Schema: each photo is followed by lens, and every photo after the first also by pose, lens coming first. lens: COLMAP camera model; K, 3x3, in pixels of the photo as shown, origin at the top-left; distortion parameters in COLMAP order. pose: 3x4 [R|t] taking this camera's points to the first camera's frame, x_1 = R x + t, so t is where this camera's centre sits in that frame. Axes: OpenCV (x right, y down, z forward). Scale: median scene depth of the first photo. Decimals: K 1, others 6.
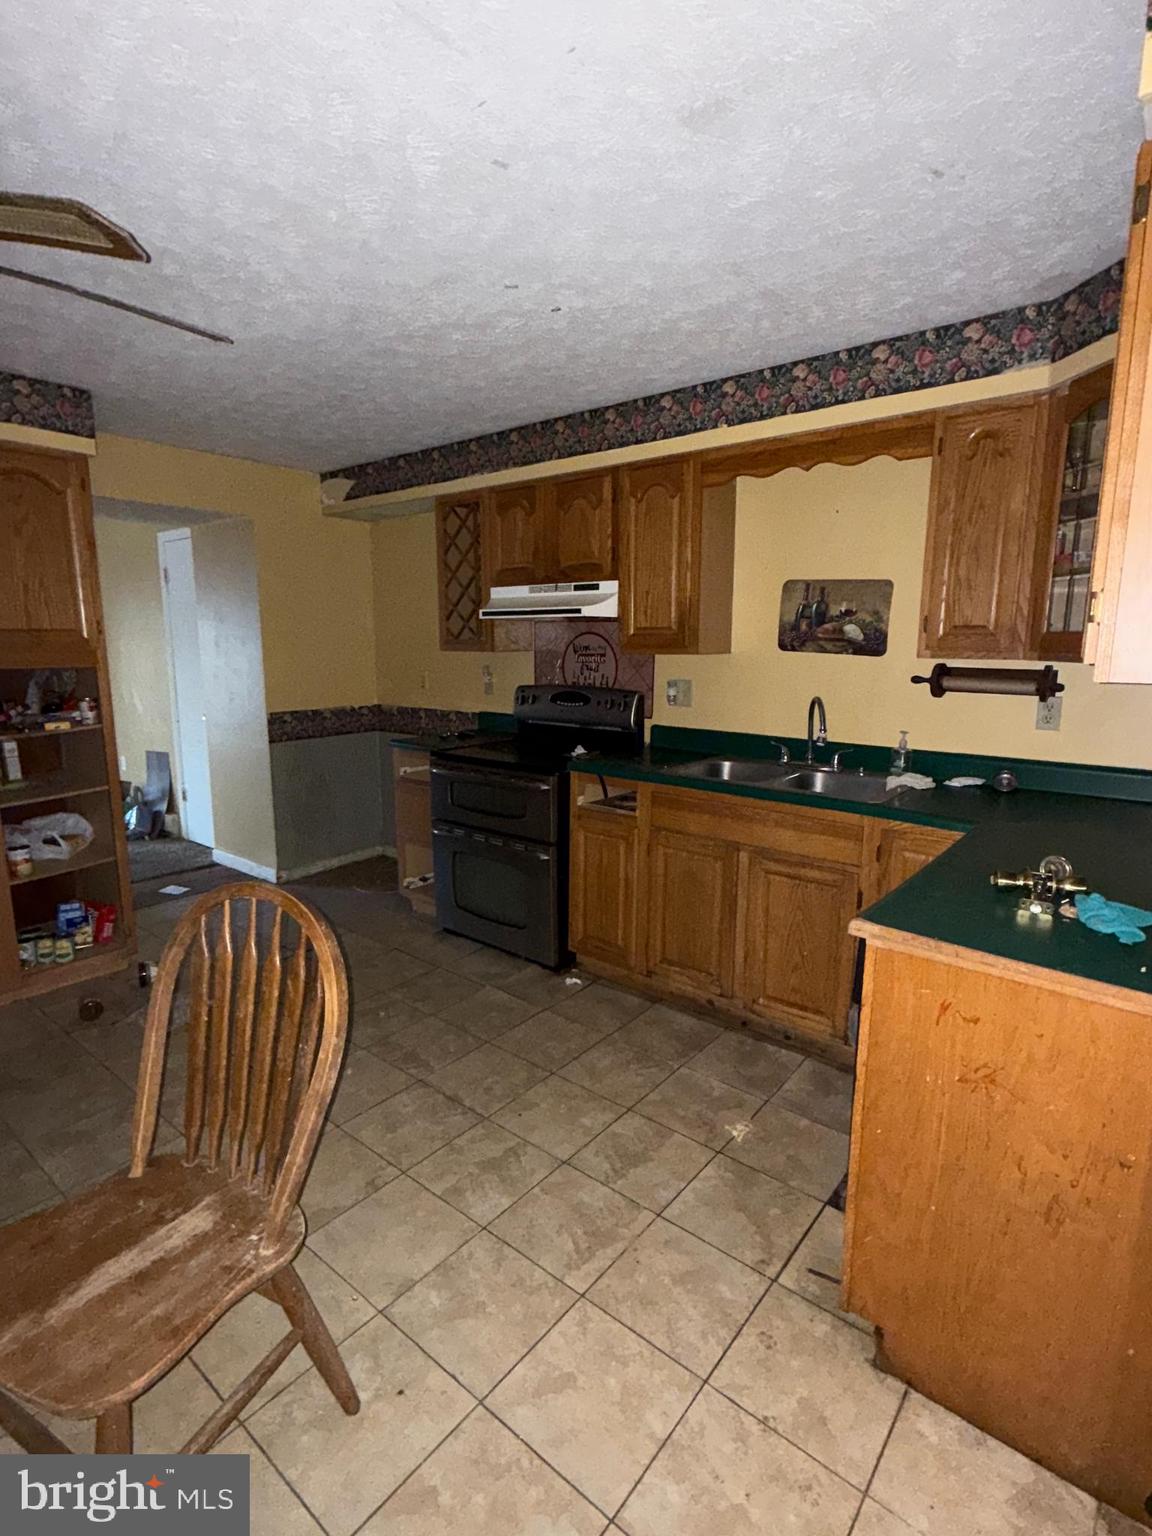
lens RADIAL K [[759.5, 0, 573.4], [0, 759.5, 772.7], [0, 0, 1]] dist [-0.000207, -0.001366]
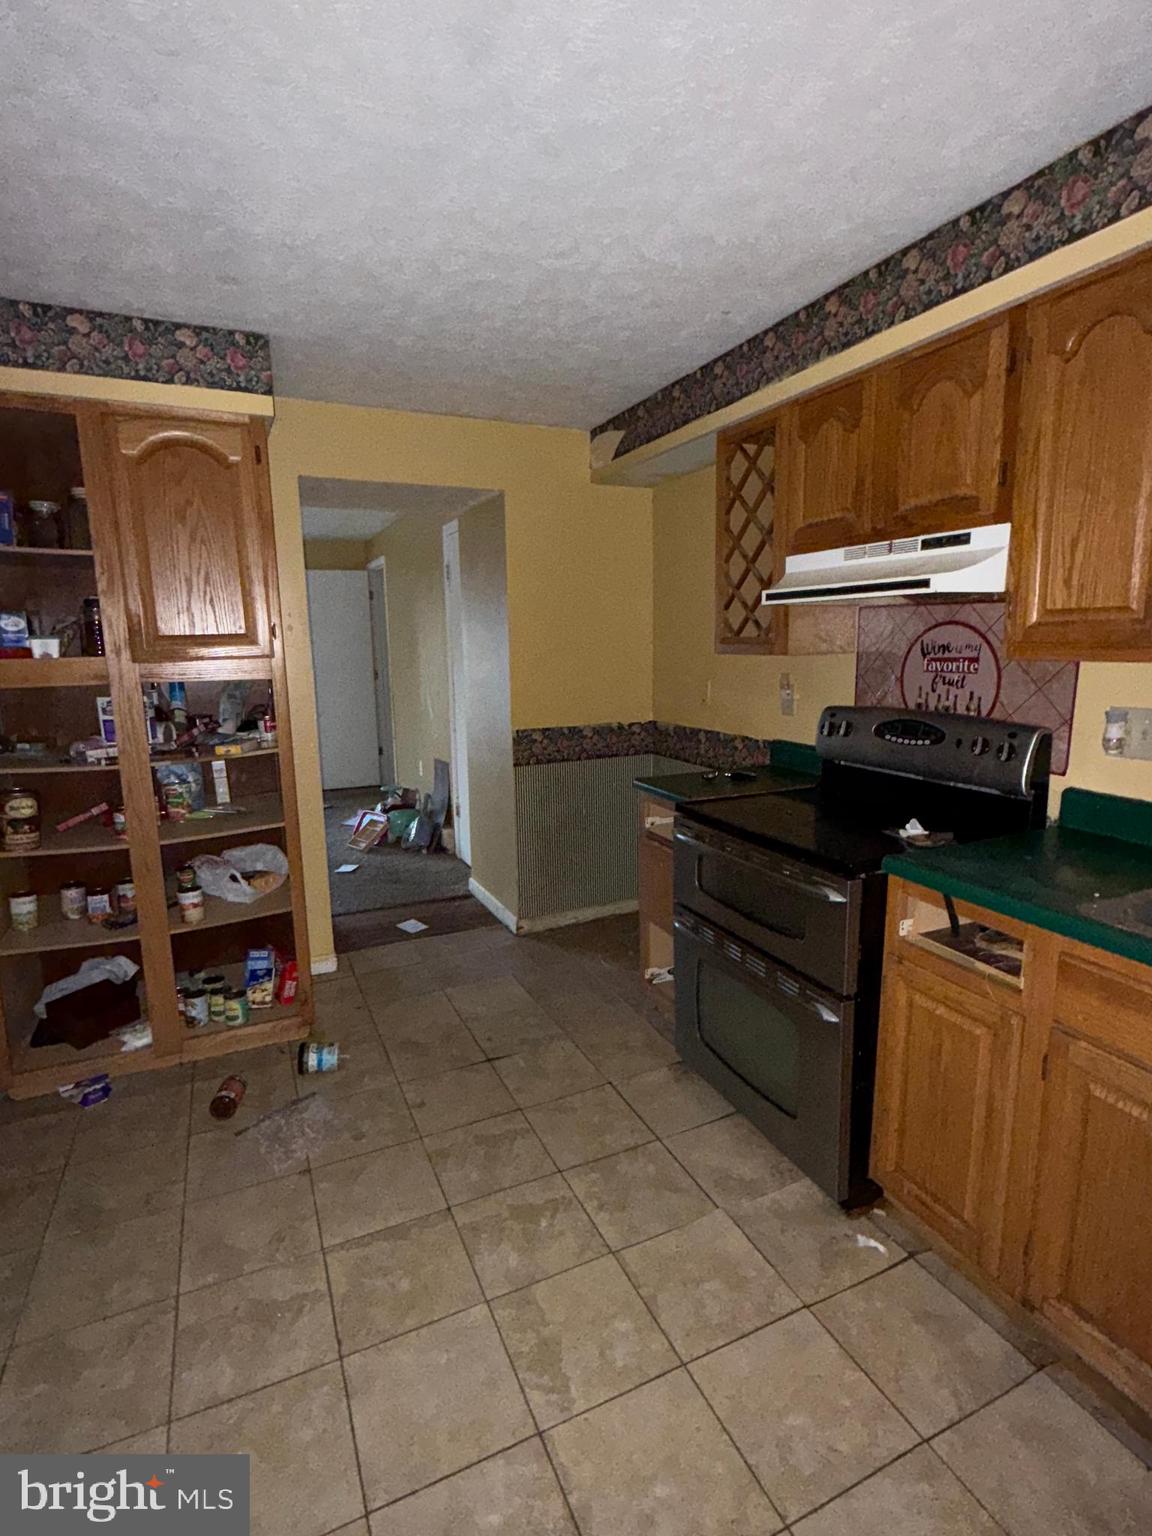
lens RADIAL K [[759.5, 0, 576.9], [0, 759.5, 768.6], [0, 0, 1]] dist [-0.000207, -0.001366]
pose [[0.897470, 0.059171, -0.437088, 0.026798], [-0.058998, 0.998160, 0.013986, -0.065422], [0.437112, 0.013236, 0.899310, 0.361347]]
